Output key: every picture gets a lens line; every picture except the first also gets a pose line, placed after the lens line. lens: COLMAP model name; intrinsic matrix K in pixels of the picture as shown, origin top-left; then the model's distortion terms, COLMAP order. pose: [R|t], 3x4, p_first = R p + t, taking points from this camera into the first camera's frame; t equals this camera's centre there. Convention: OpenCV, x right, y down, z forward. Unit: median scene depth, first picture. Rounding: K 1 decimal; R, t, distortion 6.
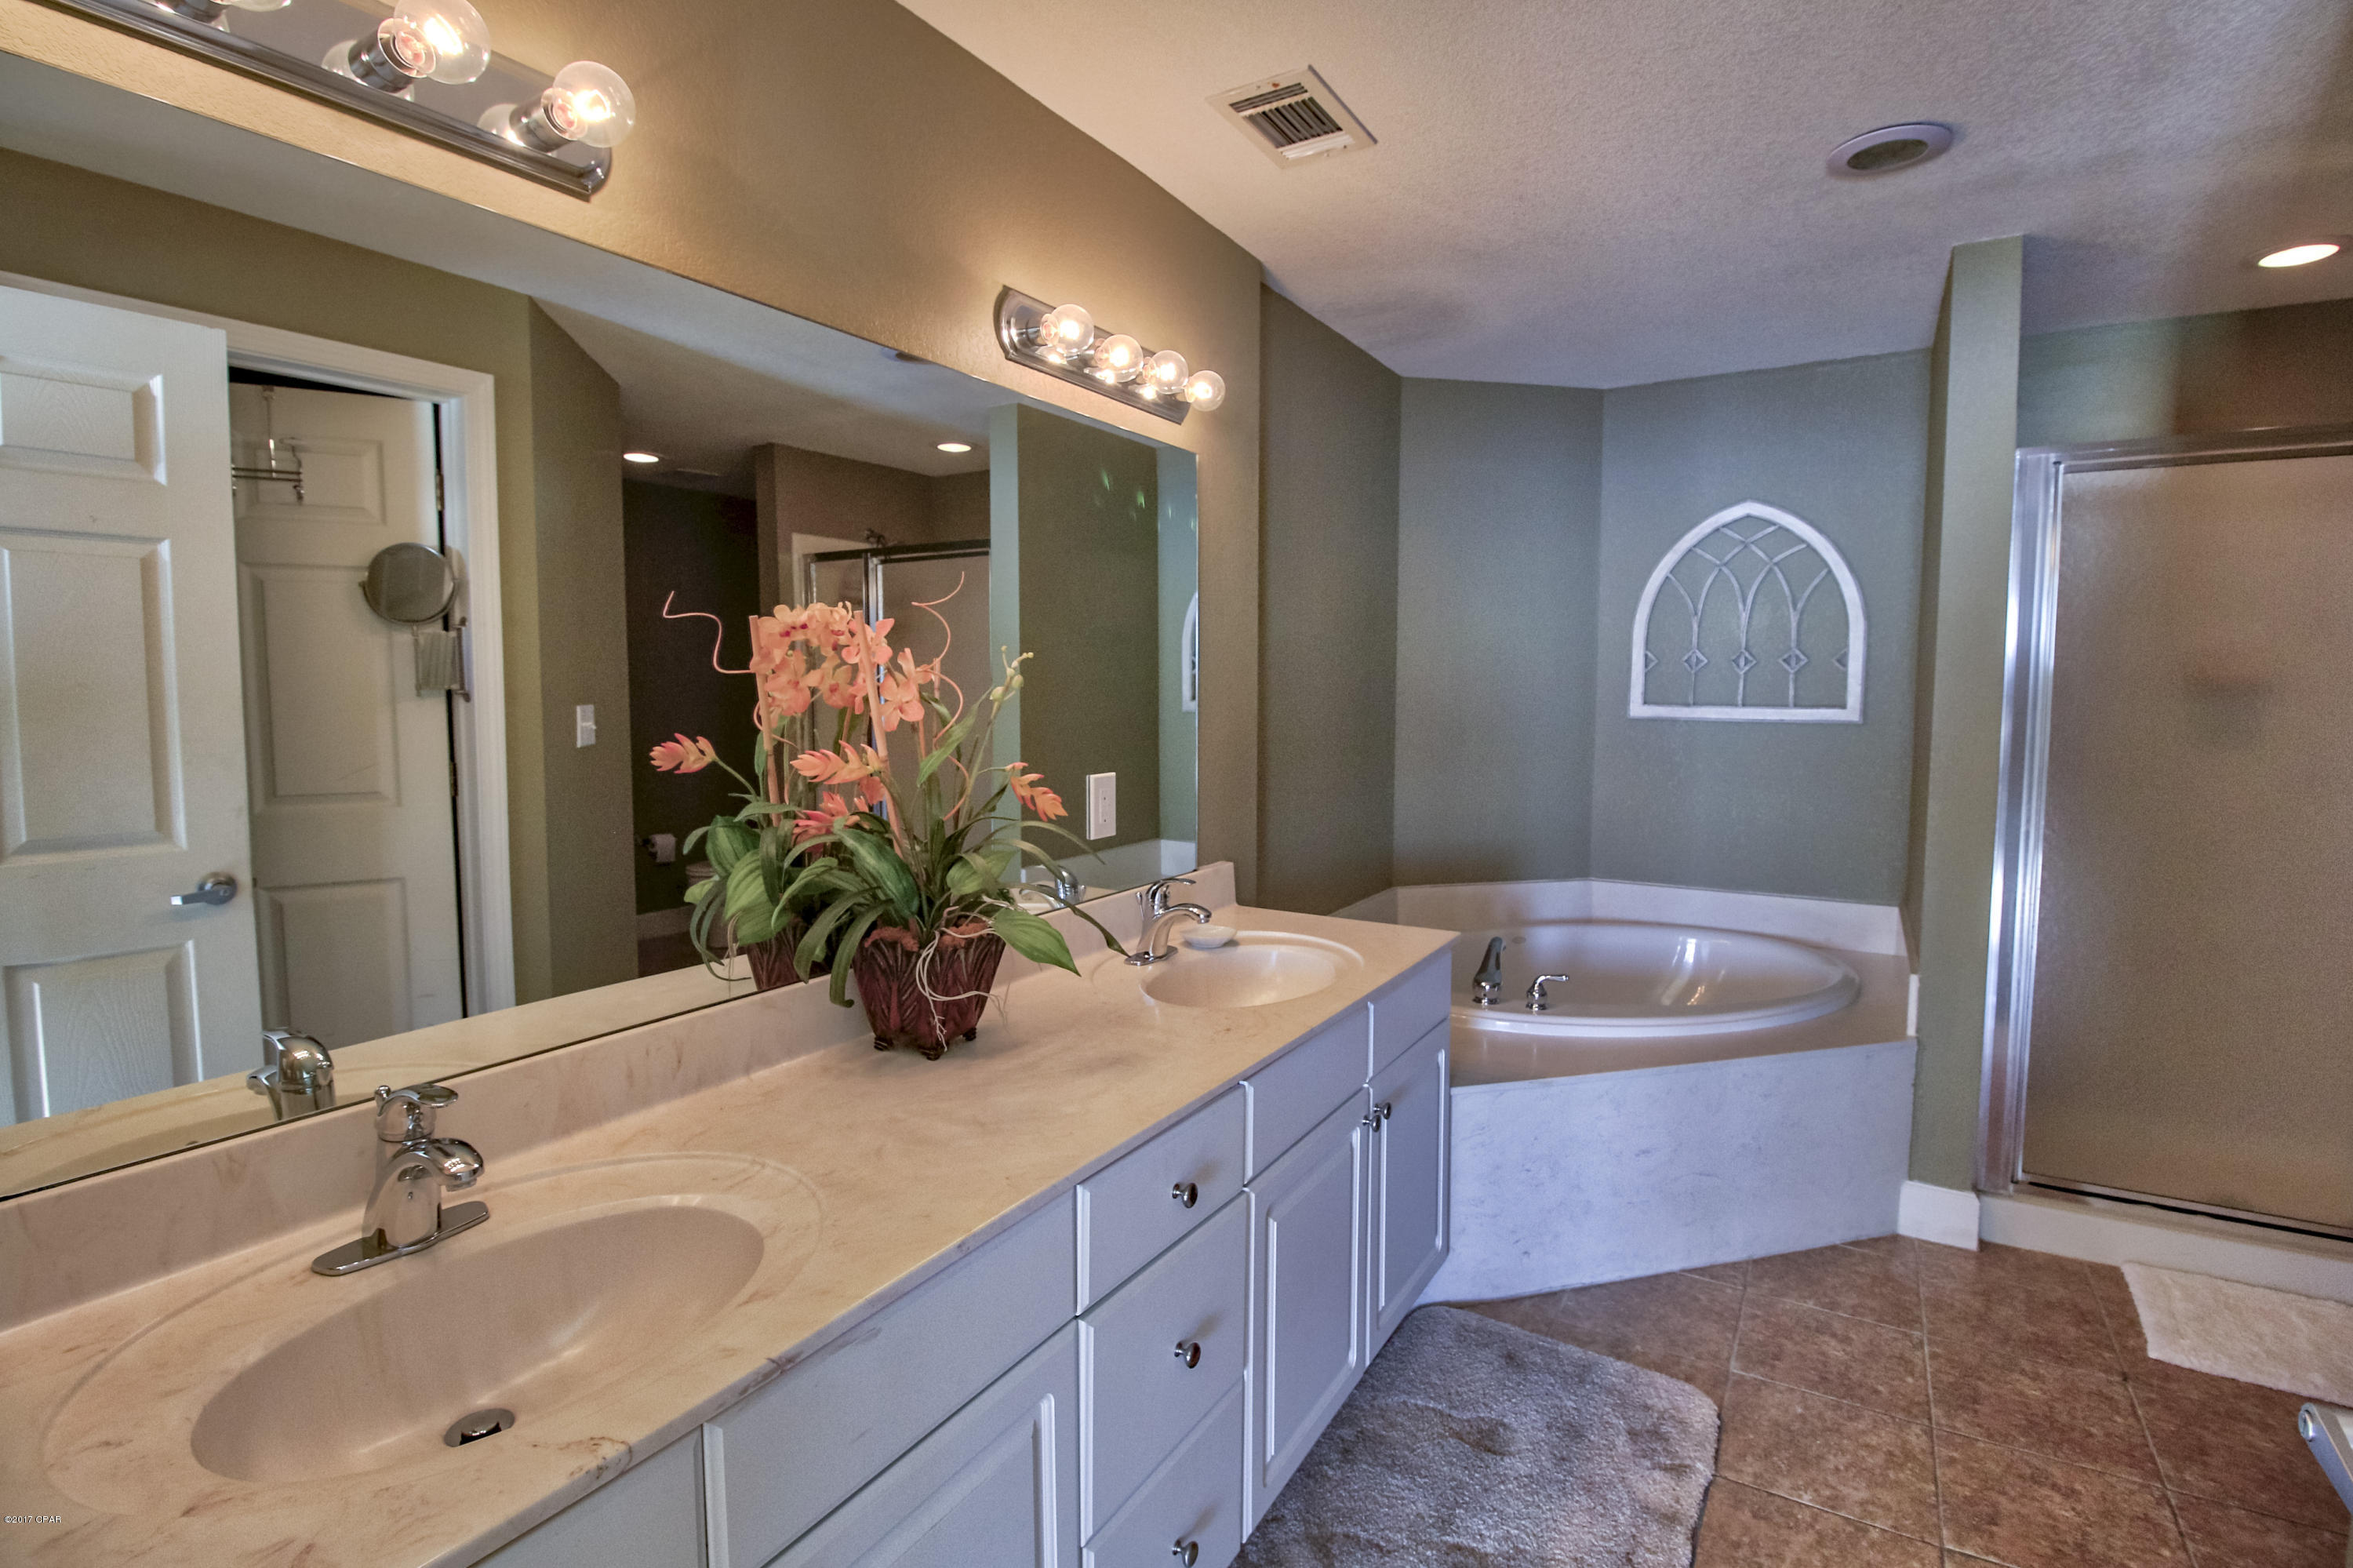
lens RADIAL K [[1106.6, 0, 1166.0], [0, 1106.6, 763.7], [0, 0, 1]] dist [0.000098, -0.014850]
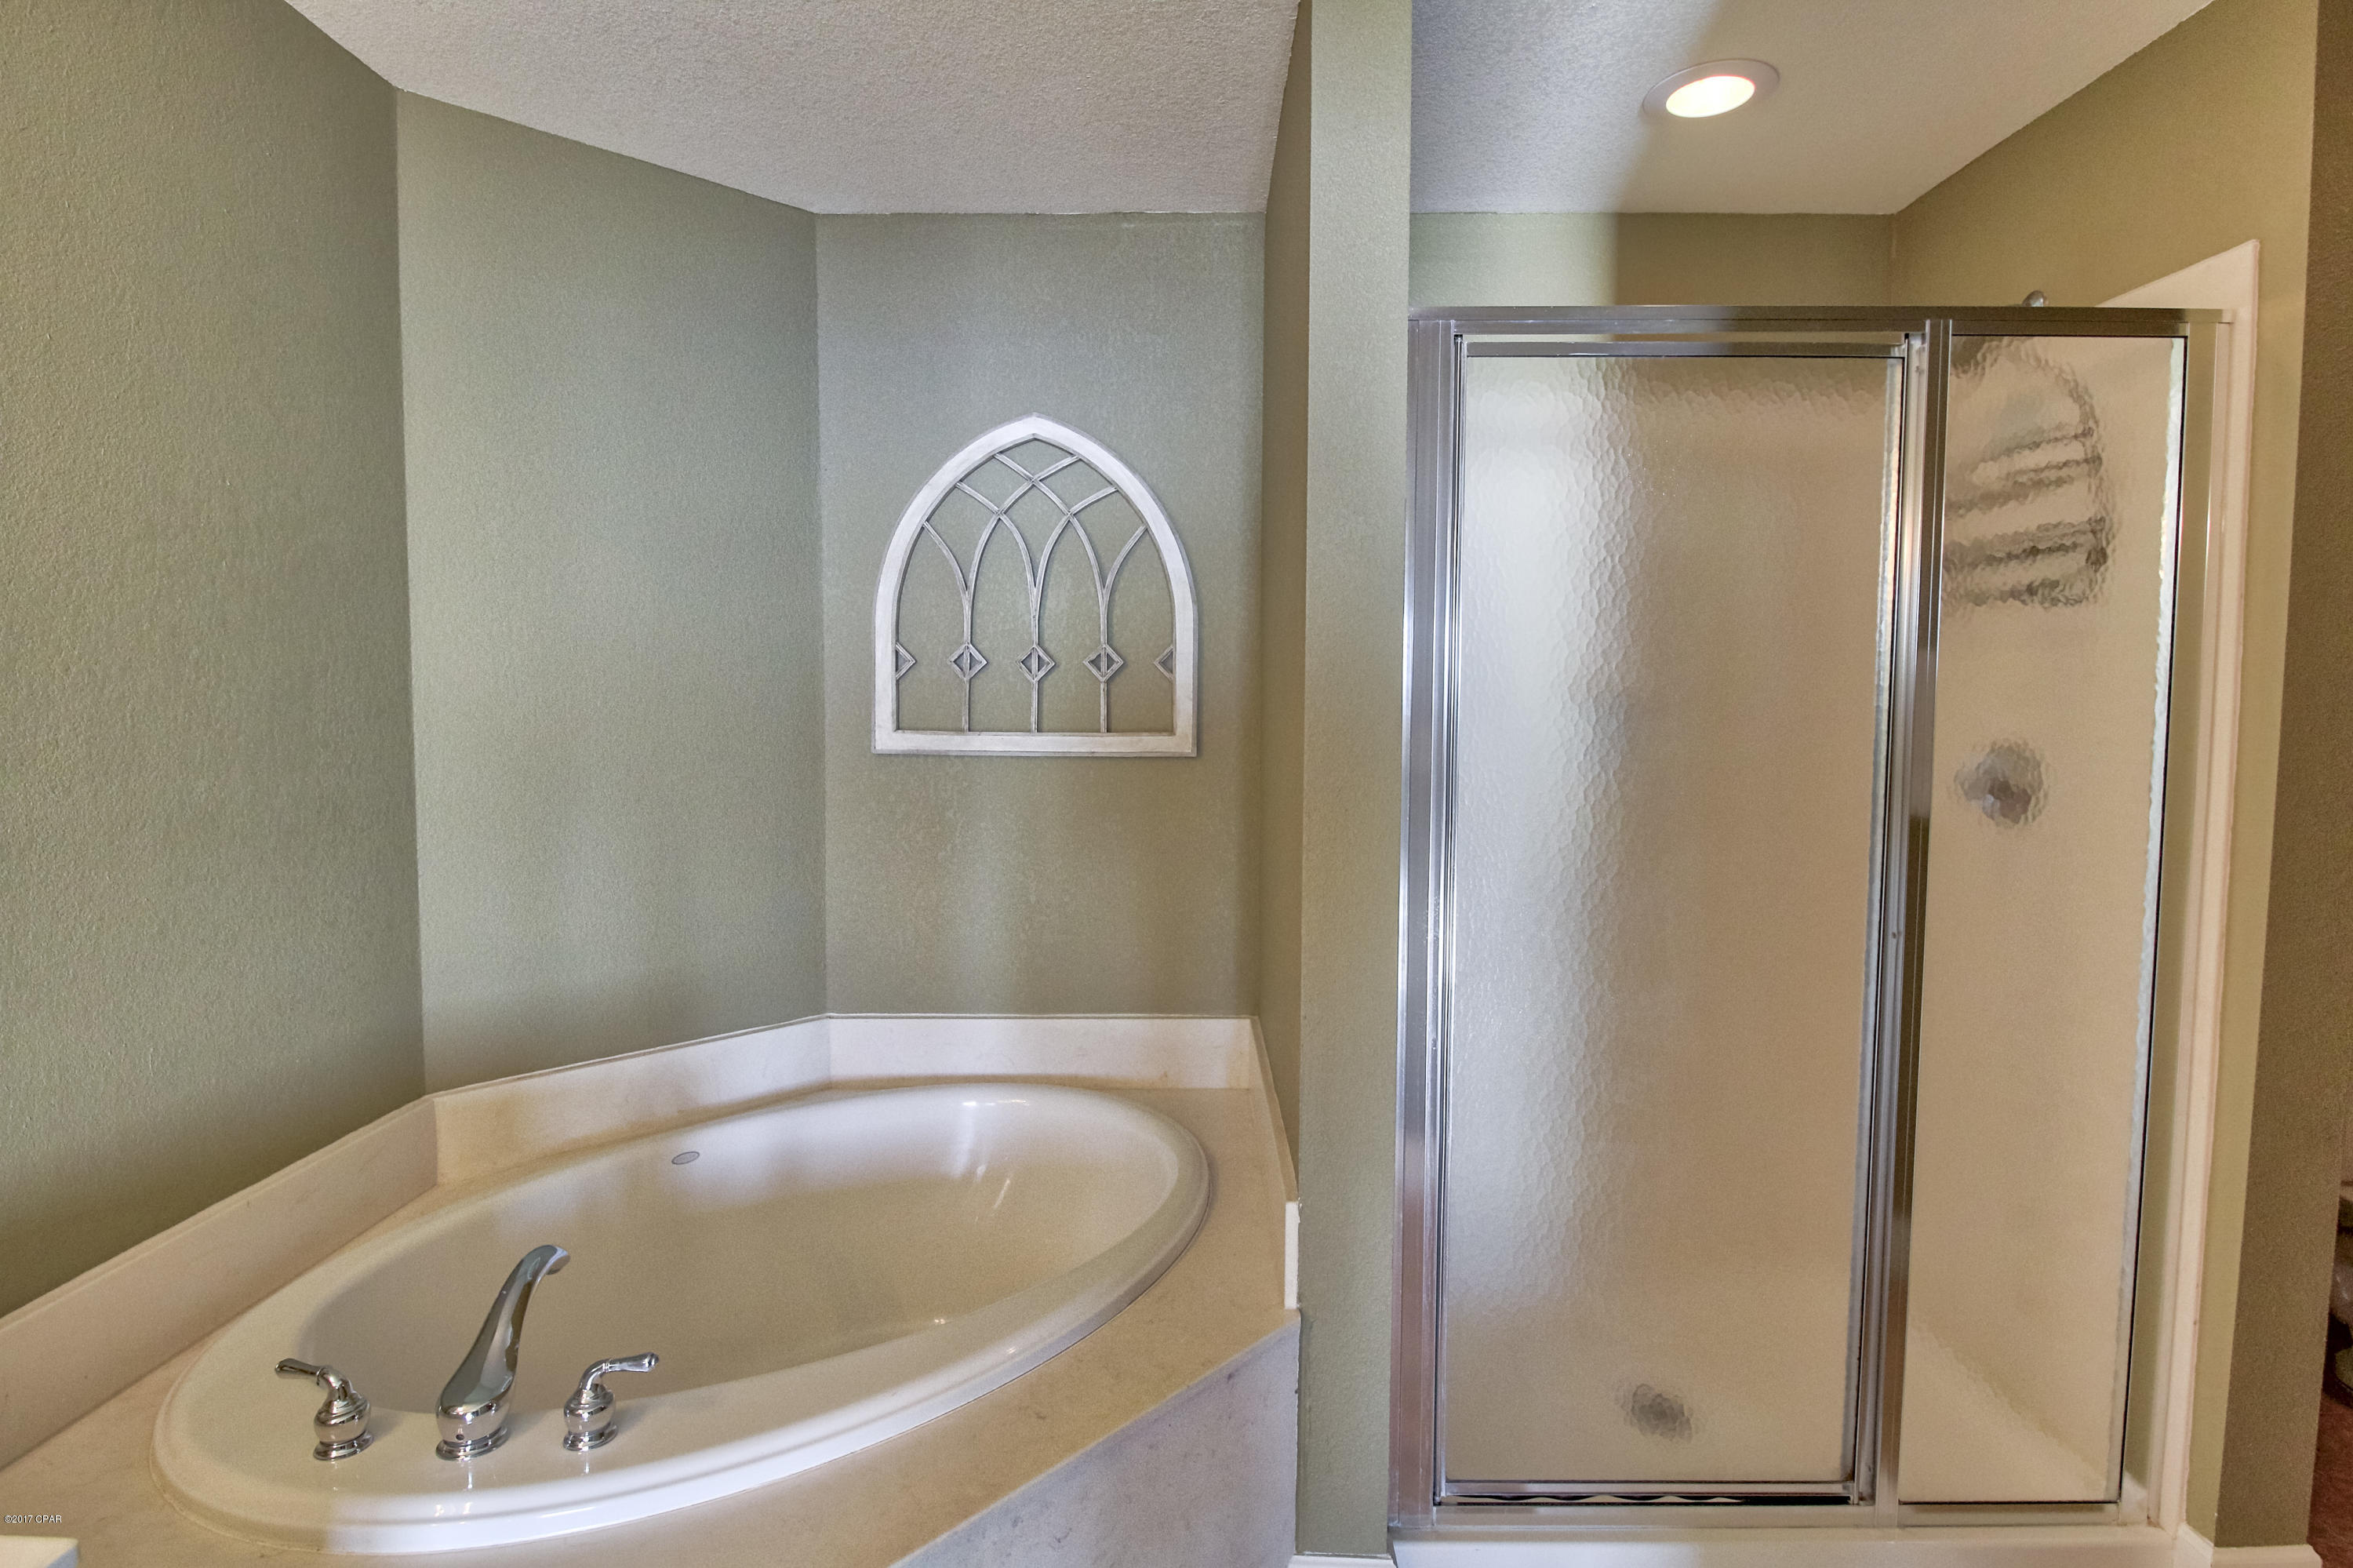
lens RADIAL K [[1164.3, 0, 1180.3], [0, 1164.3, 764.9], [0, 0, 1]] dist [0.011320, -0.016366]
pose [[0.850886, -0.029114, 0.524543, 0.240743], [0.035201, 0.999379, -0.001632, -0.029700], [-0.524169, 0.019853, 0.851383, 0.386168]]
